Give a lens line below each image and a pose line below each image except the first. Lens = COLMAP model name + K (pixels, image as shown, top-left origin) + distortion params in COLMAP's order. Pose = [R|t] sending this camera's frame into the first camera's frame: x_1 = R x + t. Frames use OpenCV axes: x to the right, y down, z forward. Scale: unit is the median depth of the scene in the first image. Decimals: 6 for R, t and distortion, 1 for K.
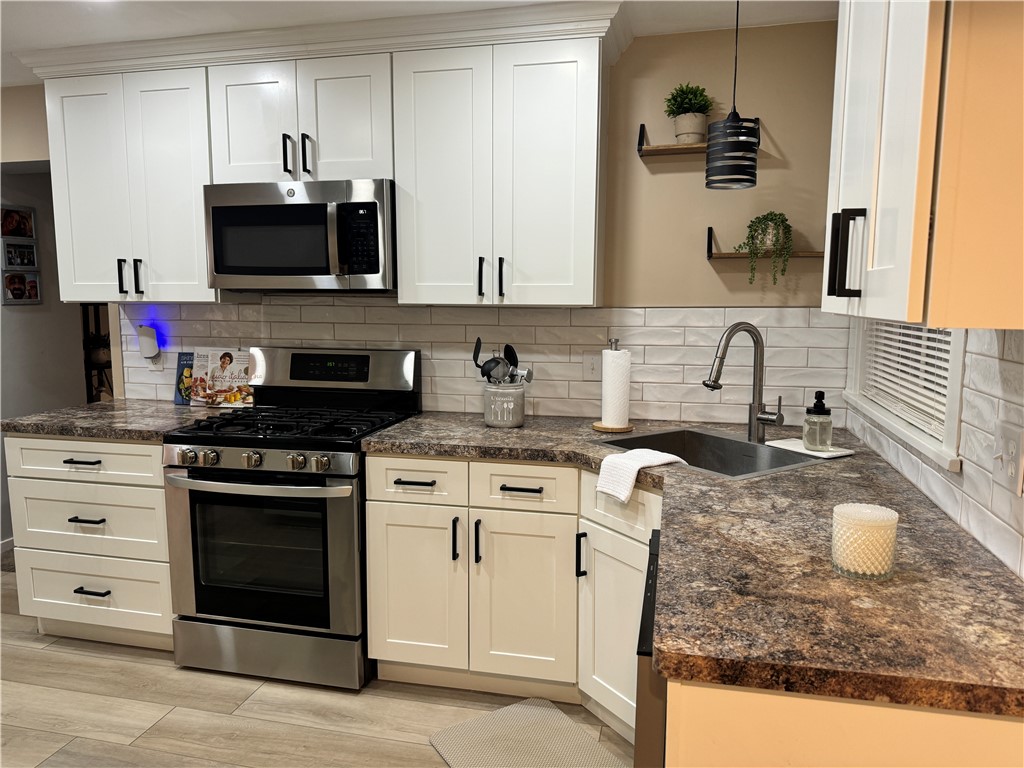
lens RADIAL K [[723.5, 0, 511.8], [0, 723.5, 384.9], [0, 0, 1]] dist [0.025559, -0.044033]
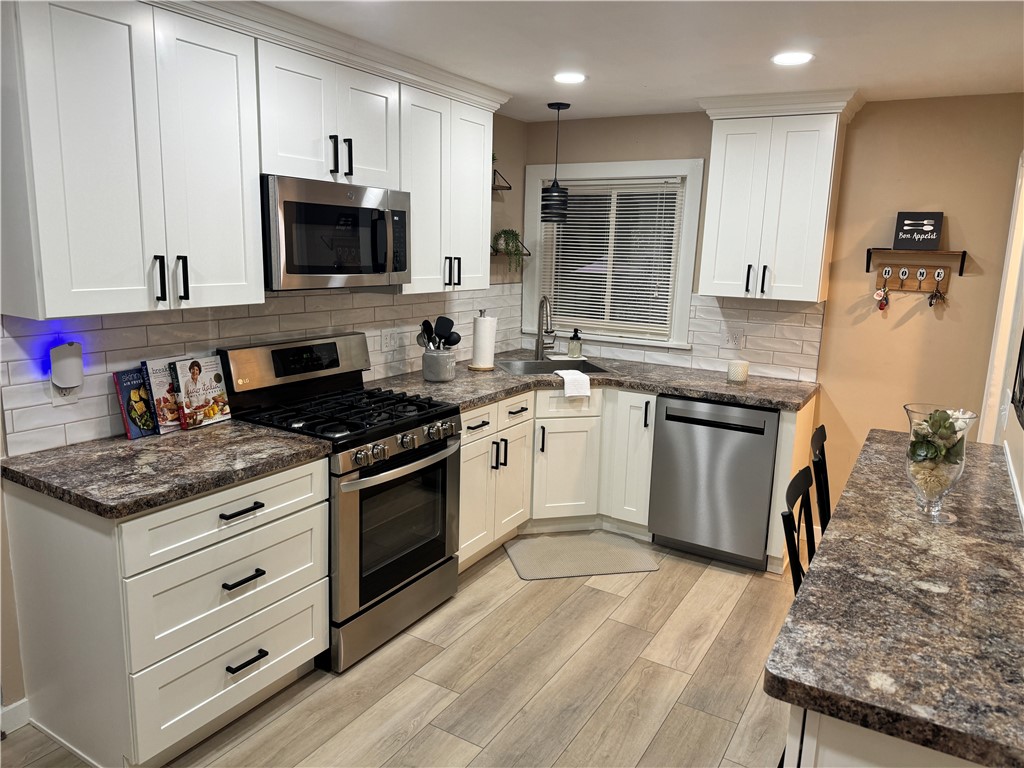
lens RADIAL K [[723.5, 0, 509.1], [0, 723.5, 383.3], [0, 0, 1]] dist [0.025559, -0.044033]
pose [[0.302168, -0.174243, 0.937195, -1.227850], [0.086562, 0.984106, 0.155056, -0.135138], [-0.949316, 0.034273, 0.312448, 0.445344]]
